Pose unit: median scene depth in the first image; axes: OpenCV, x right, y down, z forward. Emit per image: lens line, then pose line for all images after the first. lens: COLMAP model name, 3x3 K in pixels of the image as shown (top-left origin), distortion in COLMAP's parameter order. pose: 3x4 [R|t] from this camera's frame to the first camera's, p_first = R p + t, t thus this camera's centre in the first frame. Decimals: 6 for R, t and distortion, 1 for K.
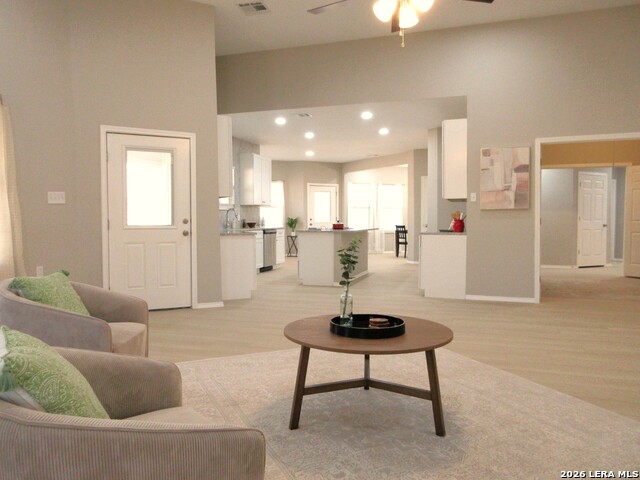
lens RADIAL K [[509.6, 0, 320.0], [0, 509.6, 240.0], [0, 0, 1]] dist [-0.000096, 0.000422]
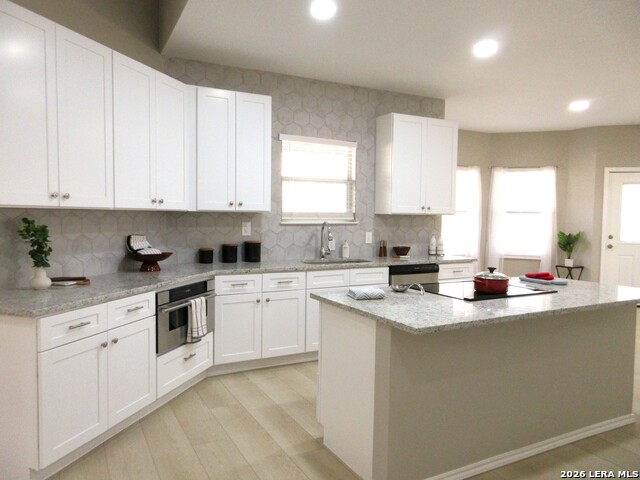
lens RADIAL K [[476.9, 0, 320.0], [0, 476.9, 240.0], [0, 0, 1]] dist [0.001134, 0.002065]
pose [[0.713220, 0.046766, -0.699379, 0.144608], [-0.040347, 0.998857, 0.025646, -0.048544], [0.699778, 0.009927, 0.714291, 0.562275]]
